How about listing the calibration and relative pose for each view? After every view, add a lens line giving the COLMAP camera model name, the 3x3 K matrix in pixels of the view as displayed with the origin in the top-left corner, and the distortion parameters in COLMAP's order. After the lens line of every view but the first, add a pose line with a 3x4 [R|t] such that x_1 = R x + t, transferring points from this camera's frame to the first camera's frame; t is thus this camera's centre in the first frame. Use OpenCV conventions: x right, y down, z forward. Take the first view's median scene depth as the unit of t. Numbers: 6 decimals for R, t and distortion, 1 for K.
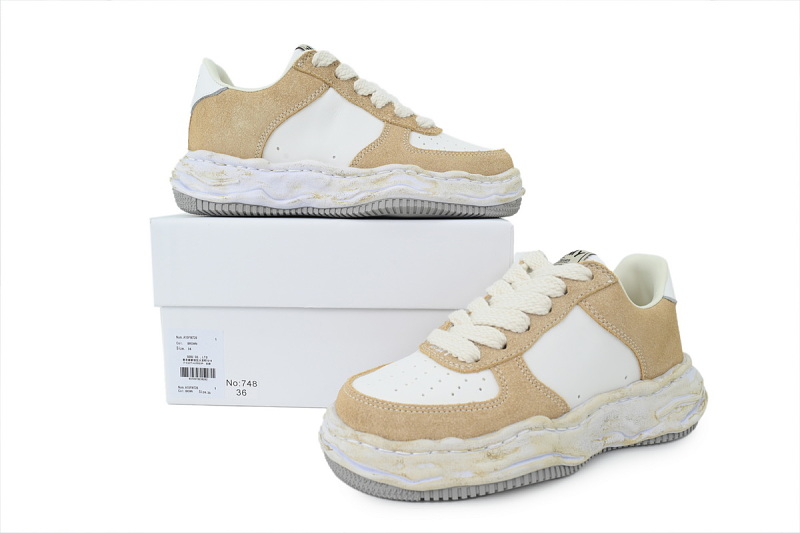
lens RADIAL K [[578.8, 0, 400.0], [0, 578.8, 266.5], [0, 0, 1]] dist [0.001650, 0.000700]
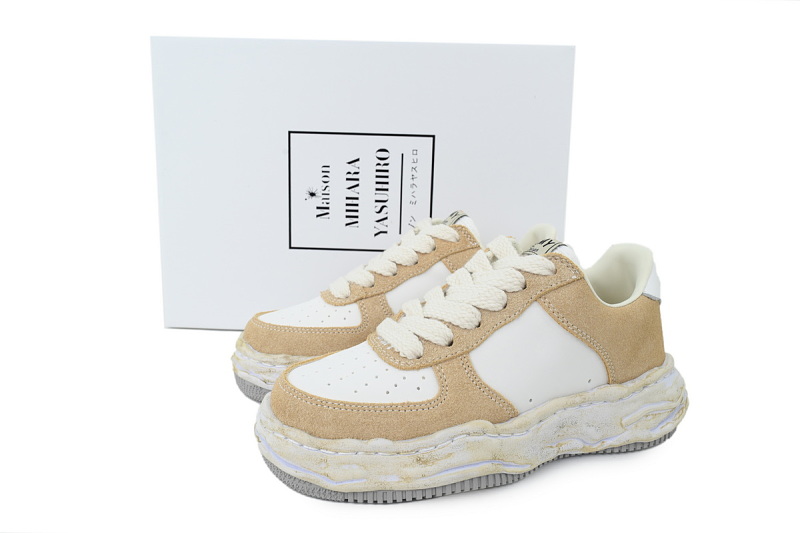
lens RADIAL K [[578.8, 0, 400.0], [0, 578.8, 266.5], [0, 0, 1]] dist [0.001650, 0.000700]
pose [[0.995368, 0.039610, -0.087597, 0.178127], [-0.033416, 0.996911, 0.071082, -0.048864], [0.090142, -0.067826, 0.993617, 0.077036]]
